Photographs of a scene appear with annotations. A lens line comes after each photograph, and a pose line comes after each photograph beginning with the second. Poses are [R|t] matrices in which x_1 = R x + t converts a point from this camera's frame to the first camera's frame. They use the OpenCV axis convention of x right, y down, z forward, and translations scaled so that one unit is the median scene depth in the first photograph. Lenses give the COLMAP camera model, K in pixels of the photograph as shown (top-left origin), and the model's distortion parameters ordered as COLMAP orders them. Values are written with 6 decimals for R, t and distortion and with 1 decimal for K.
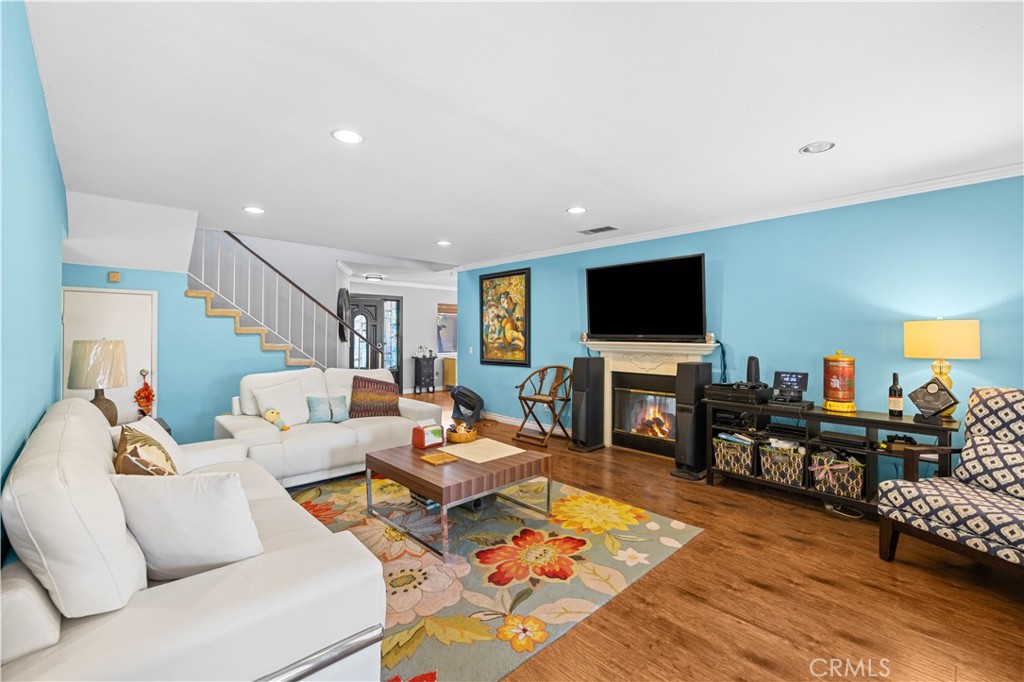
lens RADIAL K [[433.3, 0, 507.5], [0, 433.3, 338.2], [0, 0, 1]] dist [-0.000878, -0.000670]
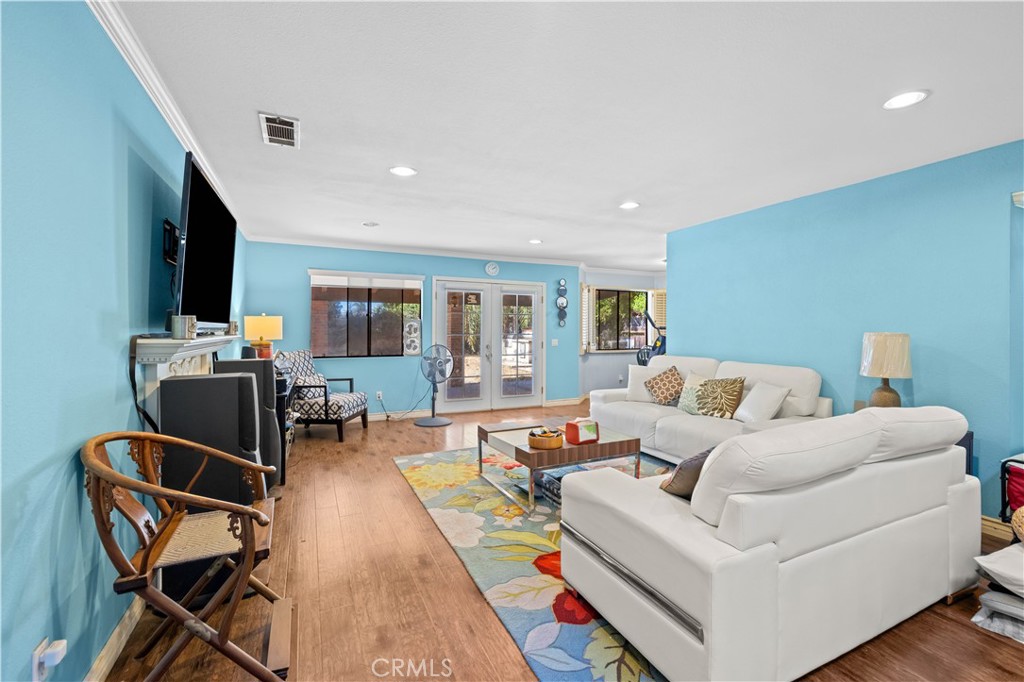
lens RADIAL K [[433.3, 0, 515.8], [0, 433.3, 332.9], [0, 0, 1]] dist [-0.000878, -0.000670]
pose [[-0.955364, -0.007453, 0.295336, -0.315556], [-0.001835, 0.999812, 0.019293, -0.009406], [-0.295424, 0.017890, -0.955199, 1.902632]]
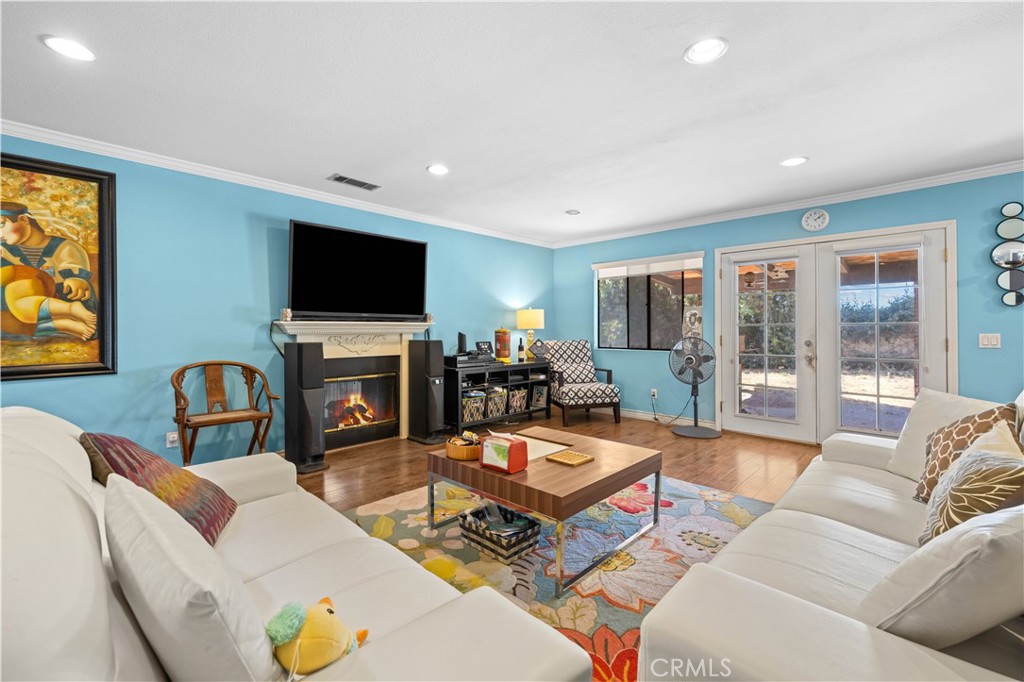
lens RADIAL K [[433.3, 0, 514.1], [0, 433.3, 331.0], [0, 0, 1]] dist [-0.000878, -0.000670]
pose [[-0.048674, -0.005482, 0.998800, -0.817904], [0.012498, 0.999903, 0.006097, 0.035634], [-0.998737, 0.012780, -0.048601, 0.987947]]
